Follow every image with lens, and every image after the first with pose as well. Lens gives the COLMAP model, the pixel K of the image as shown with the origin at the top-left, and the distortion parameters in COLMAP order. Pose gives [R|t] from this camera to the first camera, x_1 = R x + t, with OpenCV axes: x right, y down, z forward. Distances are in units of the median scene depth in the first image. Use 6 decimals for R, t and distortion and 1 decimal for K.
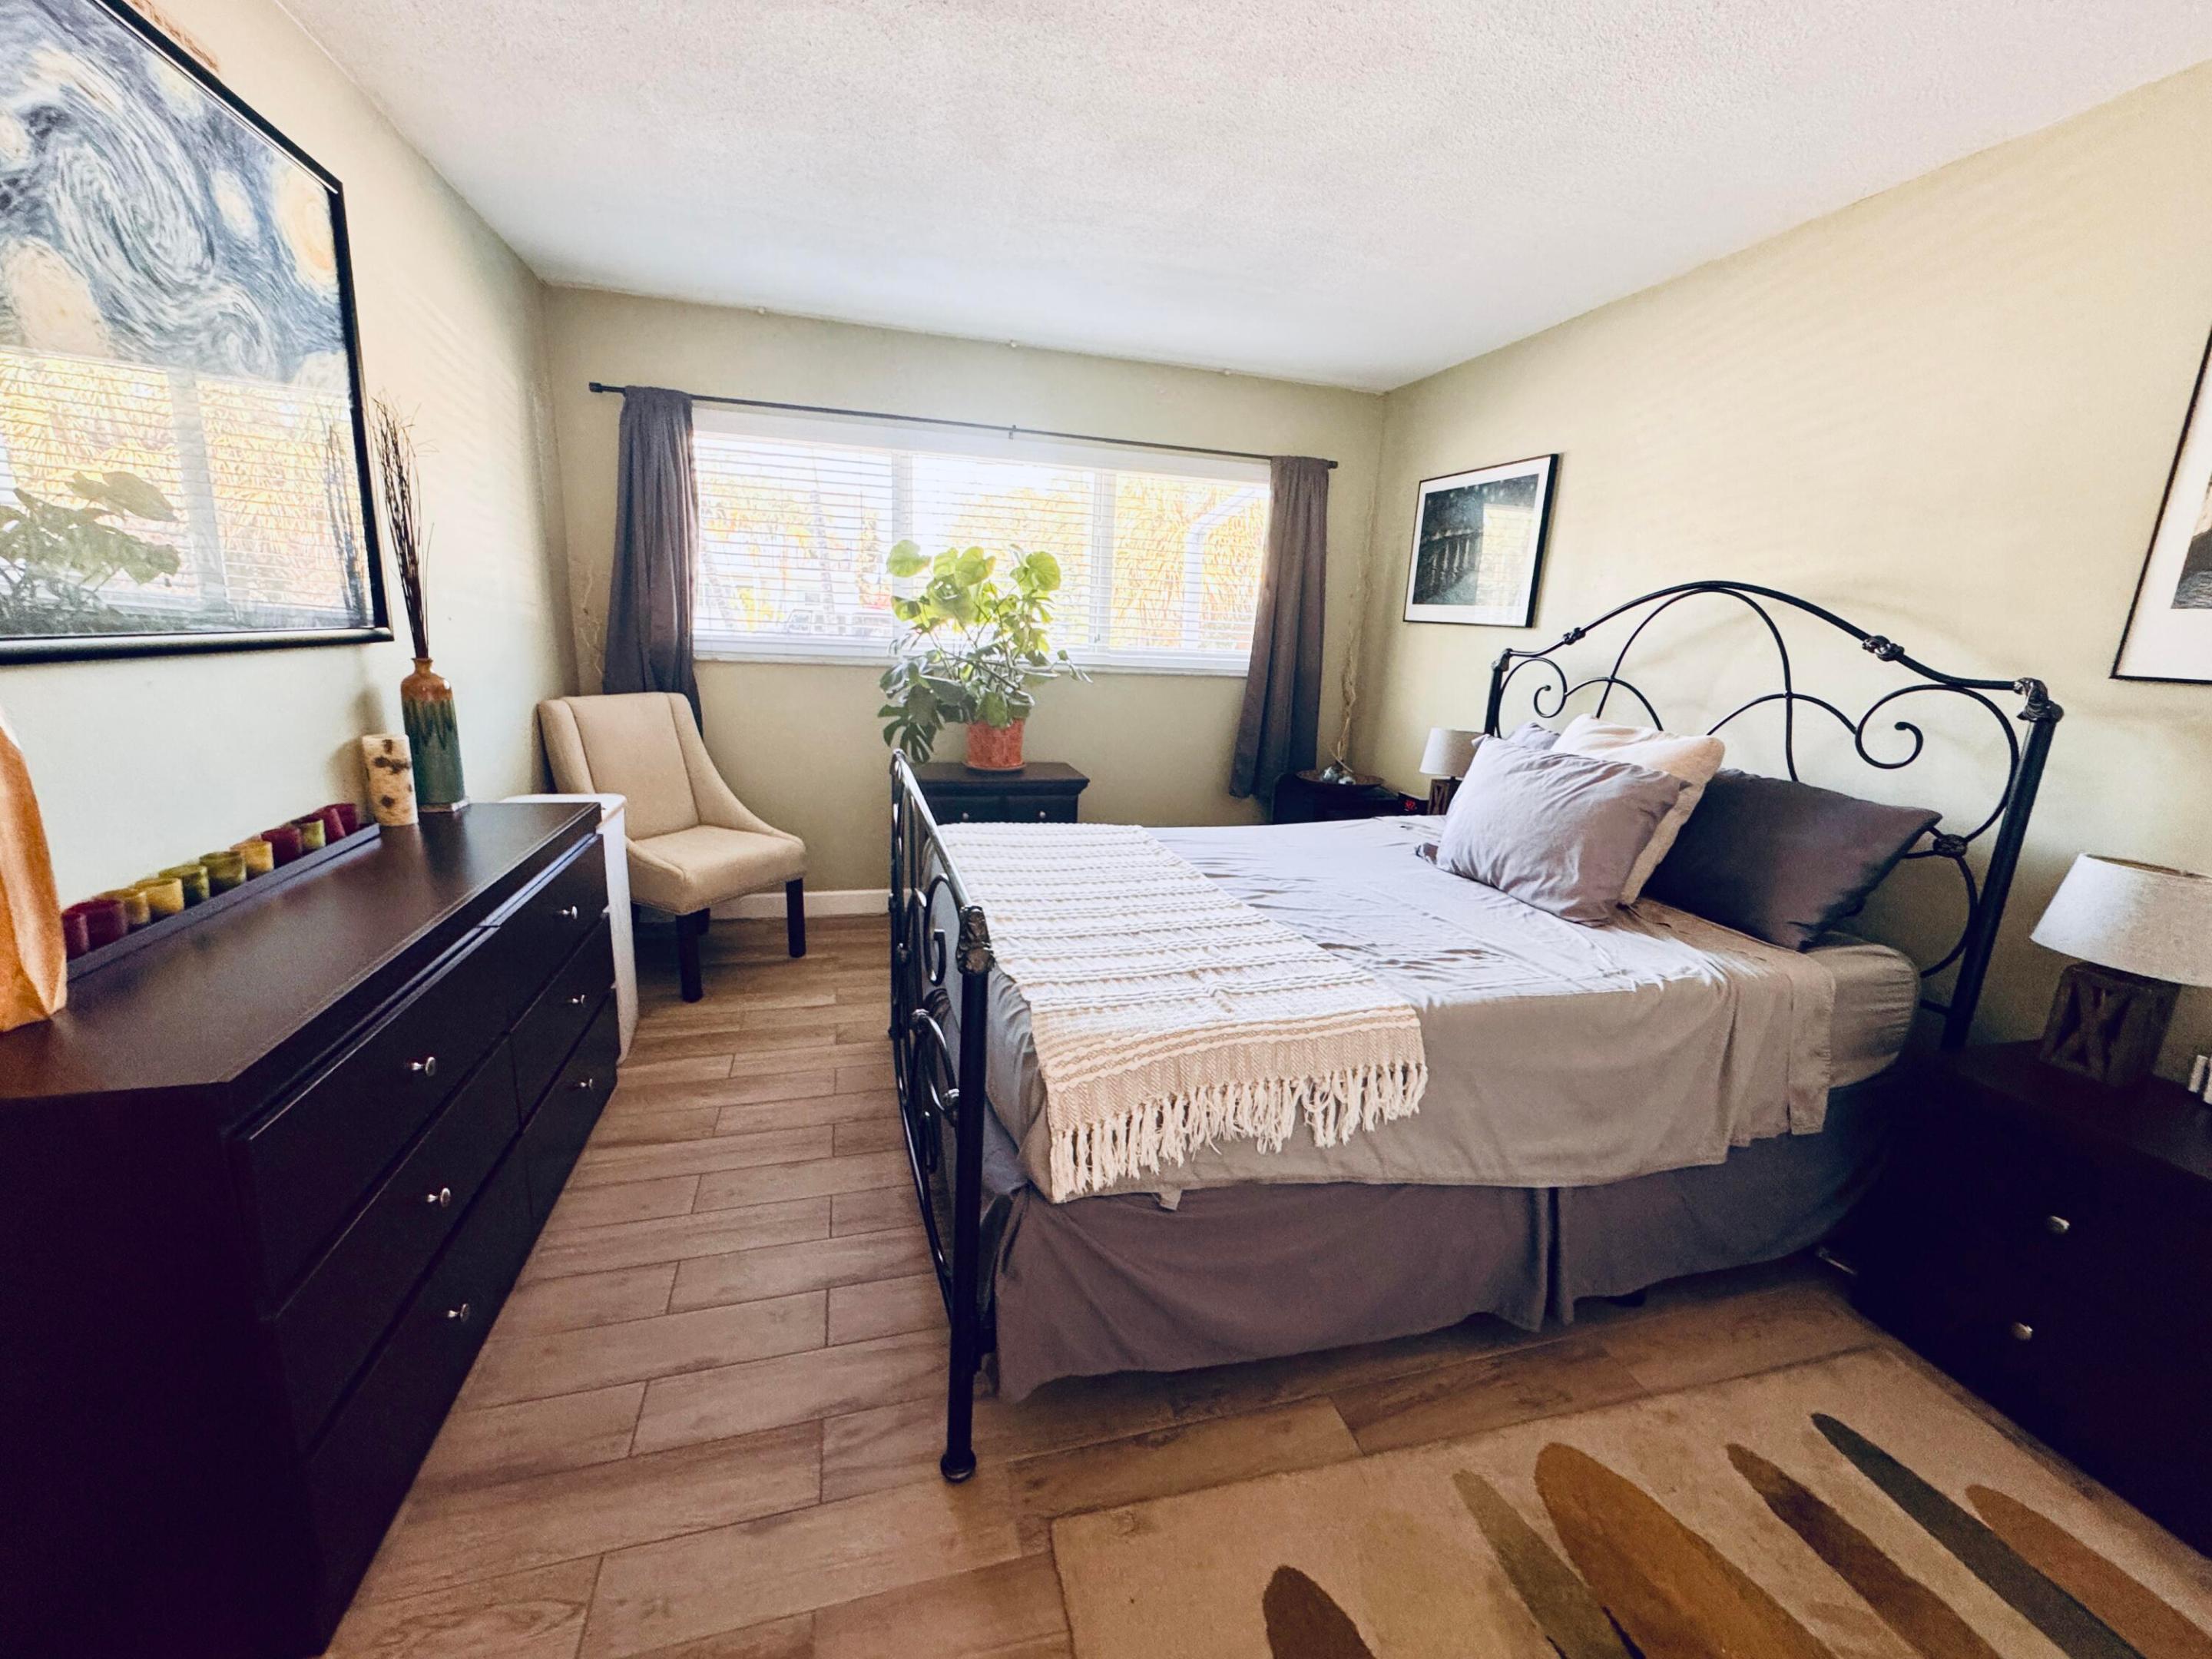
lens RADIAL K [[884.5, 0, 1104.2], [0, 884.5, 826.7], [0, 0, 1]] dist [-0.002379, 0.000168]
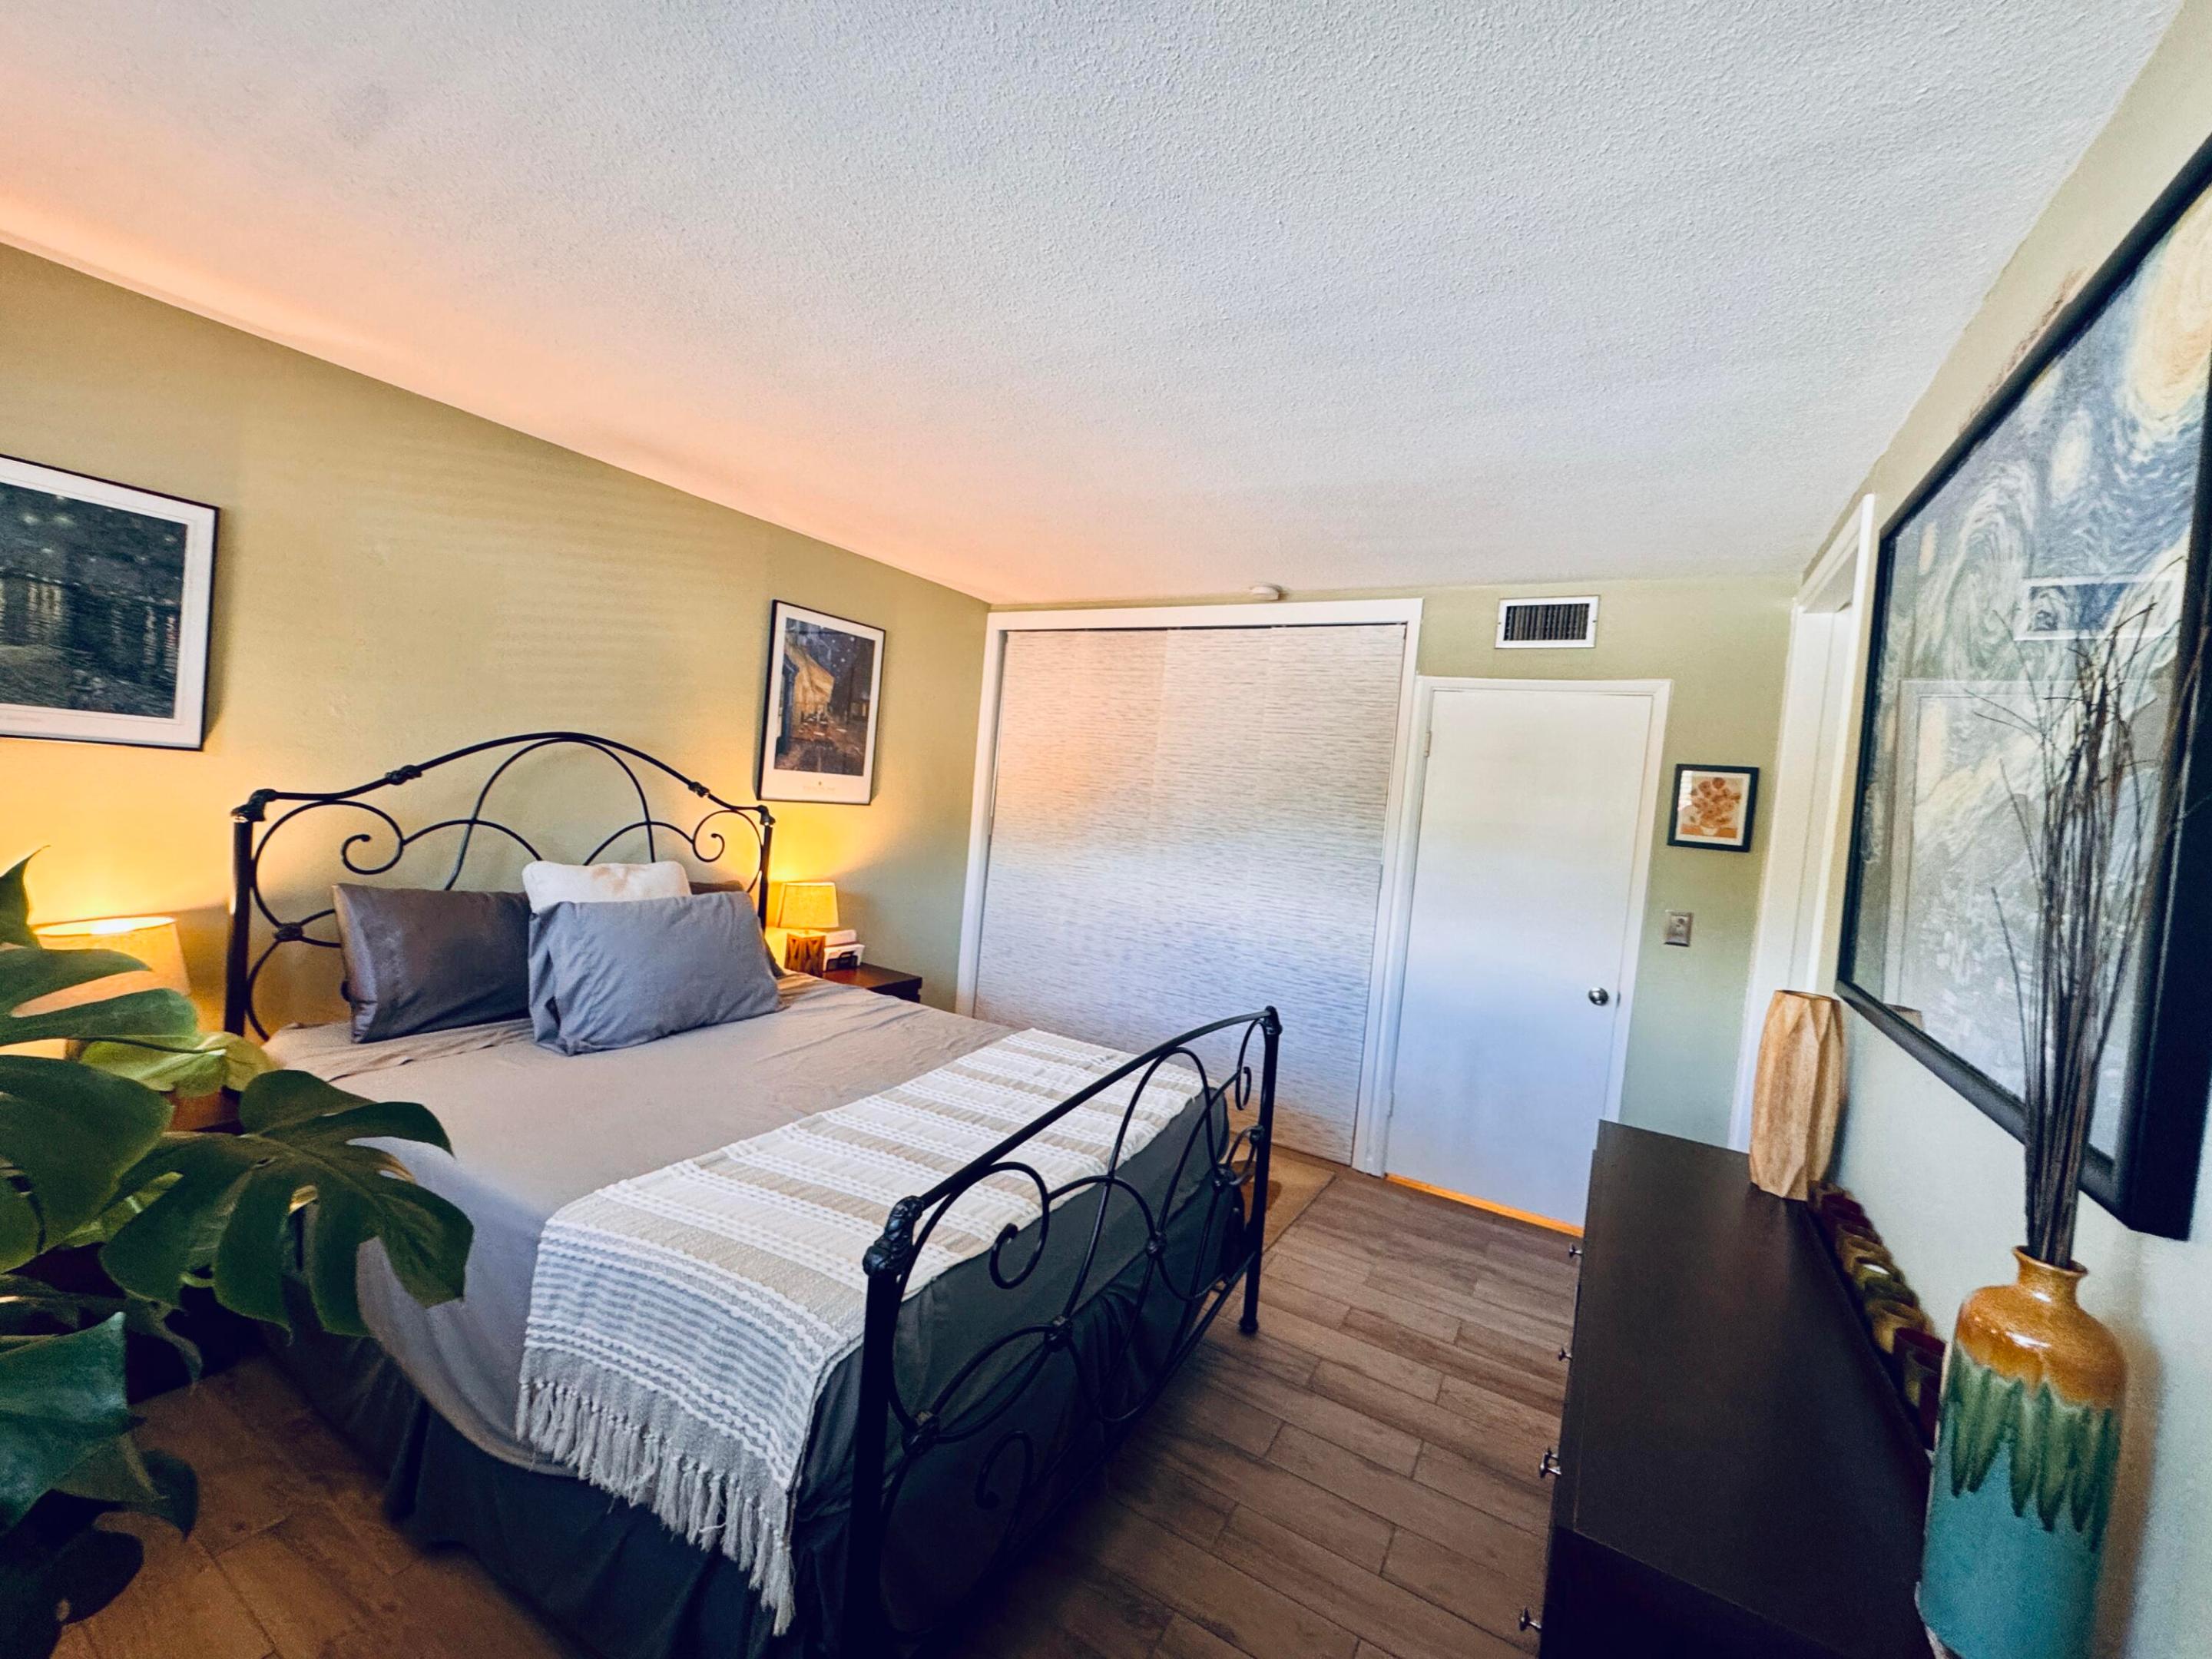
lens RADIAL K [[884.5, 0, 1104.2], [0, 884.5, 826.7], [0, 0, 1]] dist [-0.002379, 0.000168]
pose [[-0.686583, -0.141337, 0.713181, -0.758206], [0.042981, 0.971317, 0.233873, -0.472826], [-0.725780, 0.191227, -0.660815, 1.520401]]
